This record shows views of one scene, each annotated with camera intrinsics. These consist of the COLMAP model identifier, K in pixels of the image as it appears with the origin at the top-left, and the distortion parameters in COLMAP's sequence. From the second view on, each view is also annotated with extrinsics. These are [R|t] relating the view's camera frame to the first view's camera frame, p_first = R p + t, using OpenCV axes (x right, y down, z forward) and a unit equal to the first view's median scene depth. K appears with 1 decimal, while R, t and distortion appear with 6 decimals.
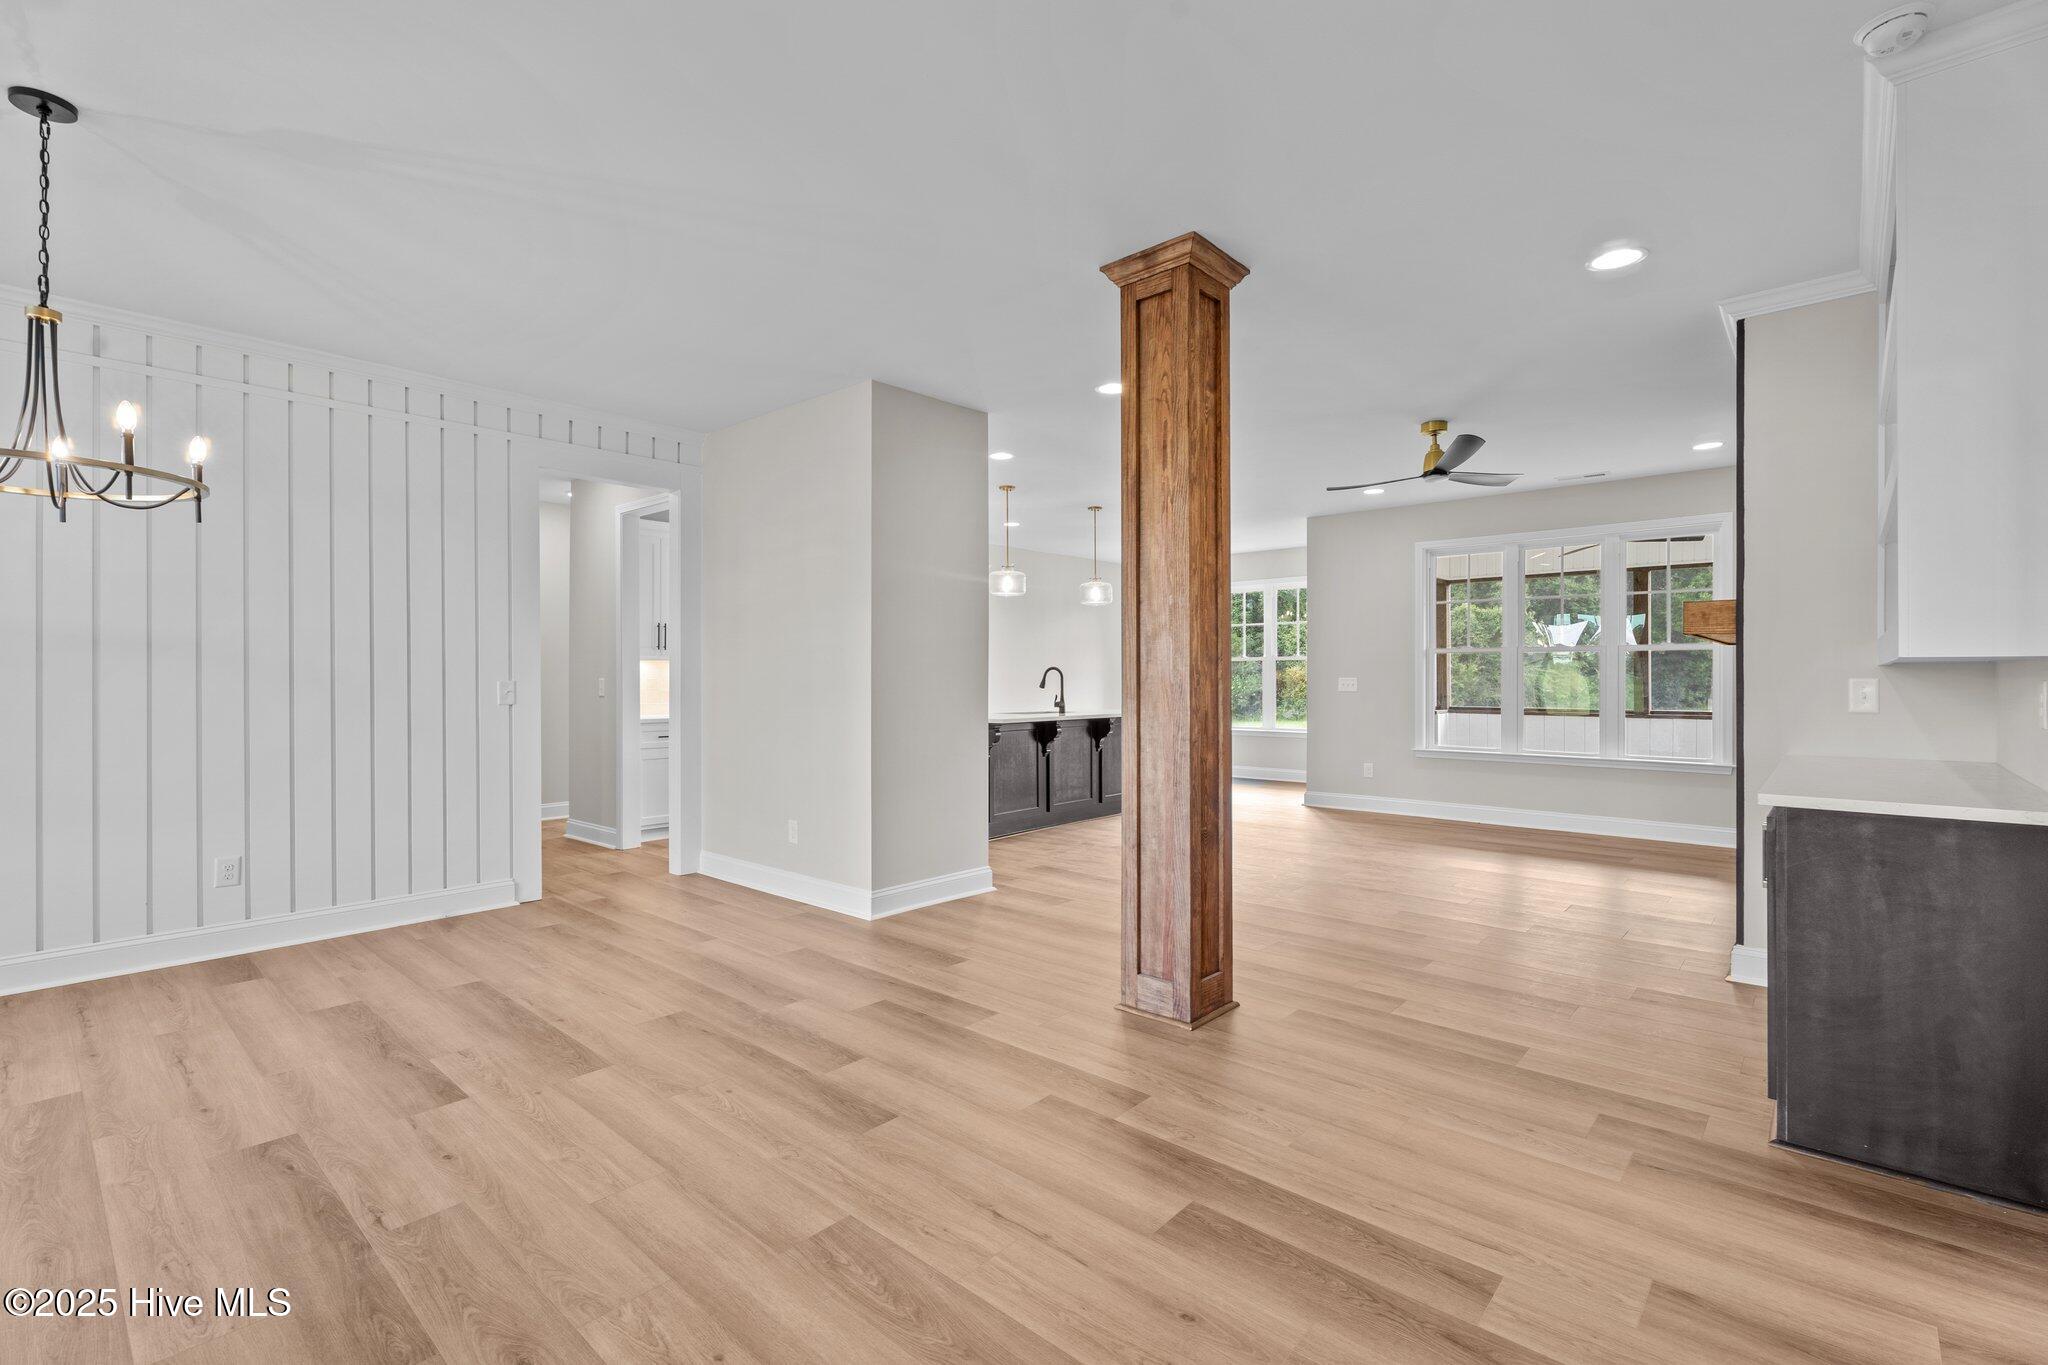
lens RADIAL K [[911.8, 0, 1029.0], [0, 911.8, 676.1], [0, 0, 1]] dist [0.004626, -0.002243]
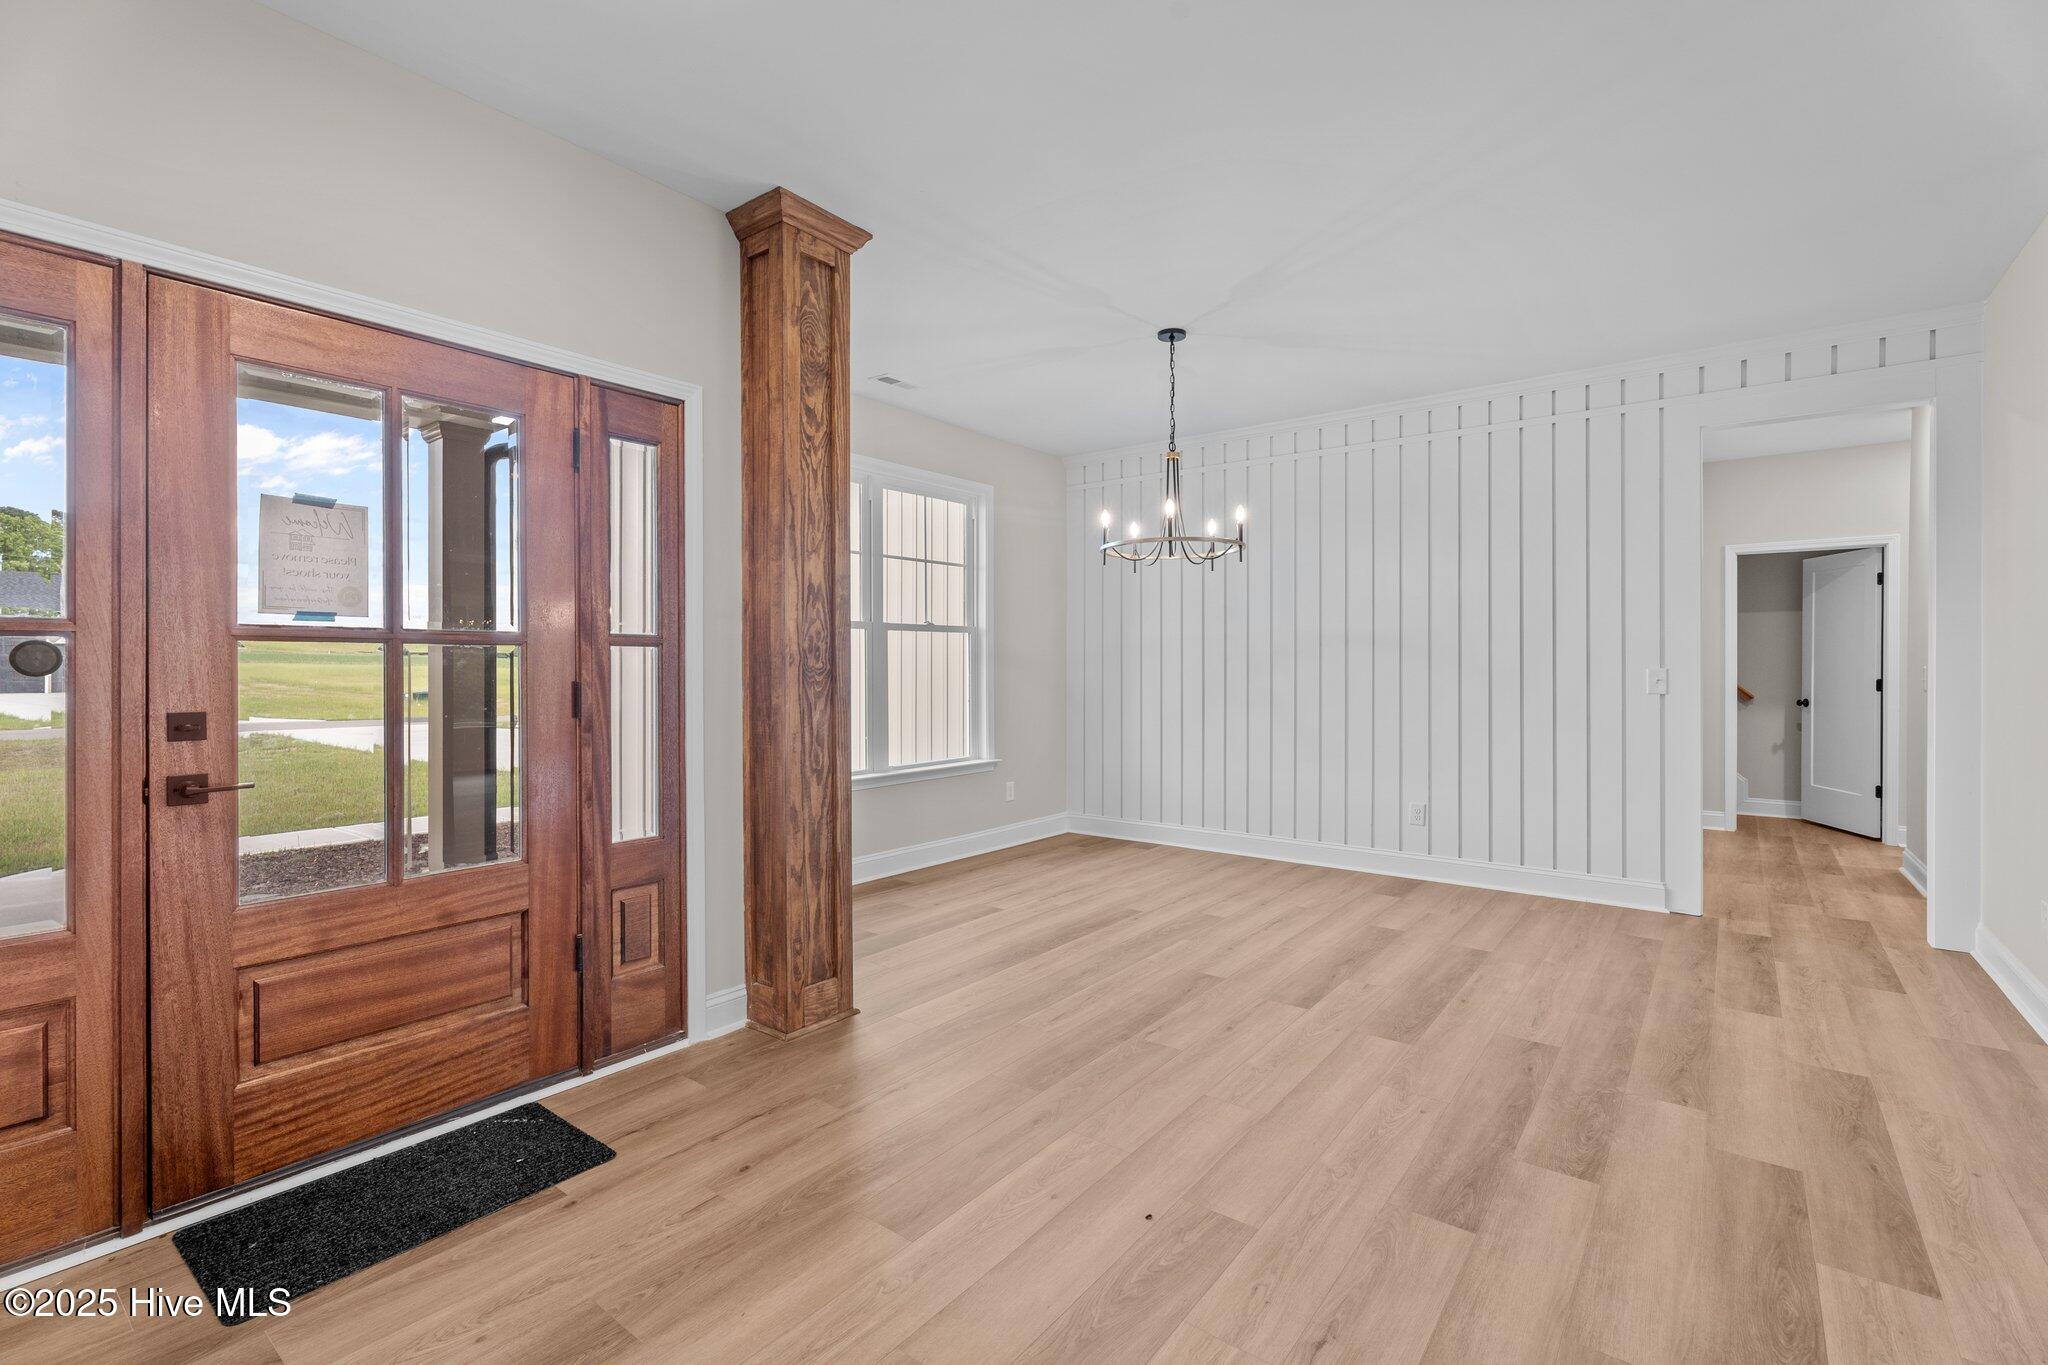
lens RADIAL K [[911.8, 0, 1019.4], [0, 911.8, 665.5], [0, 0, 1]] dist [0.004626, -0.002243]
pose [[0.062827, 0.002539, -0.998021, 0.504308], [-0.000600, 0.999997, 0.002506, 0.000298], [0.998024, 0.000441, 0.062828, 0.472614]]
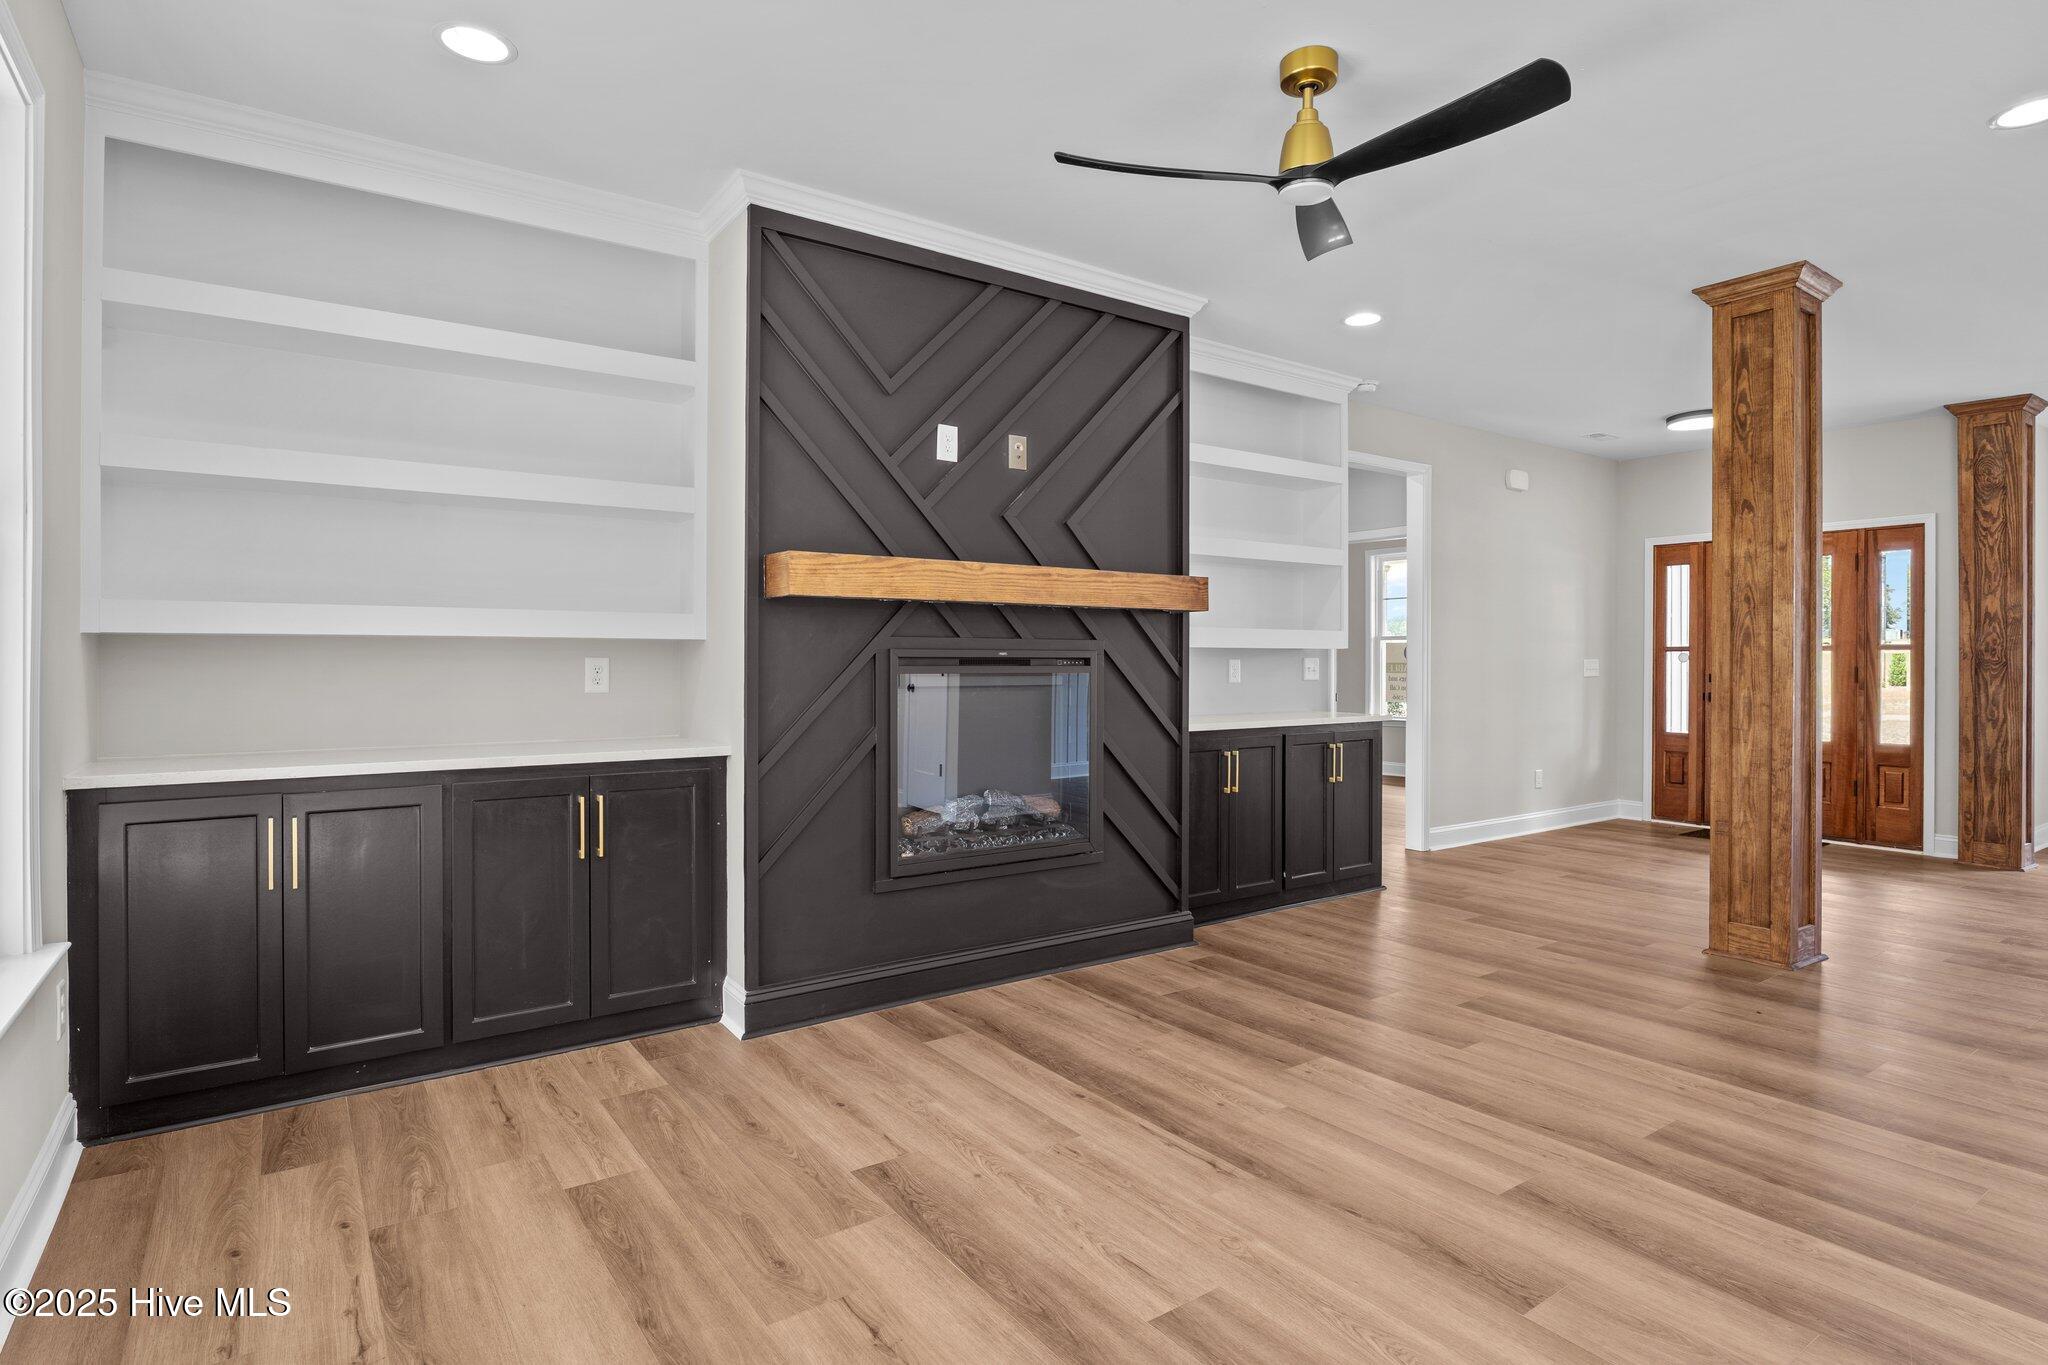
lens RADIAL K [[1060.8, 0, 1032.6], [0, 1060.8, 663.4], [0, 0, 1]] dist [-0.018123, 0.005474]
pose [[-0.976010, -0.000143, 0.217725, 0.841742], [-0.000136, 1.000000, 0.000049, 0.011313], [-0.217725, 0.000018, -0.976010, 2.707976]]
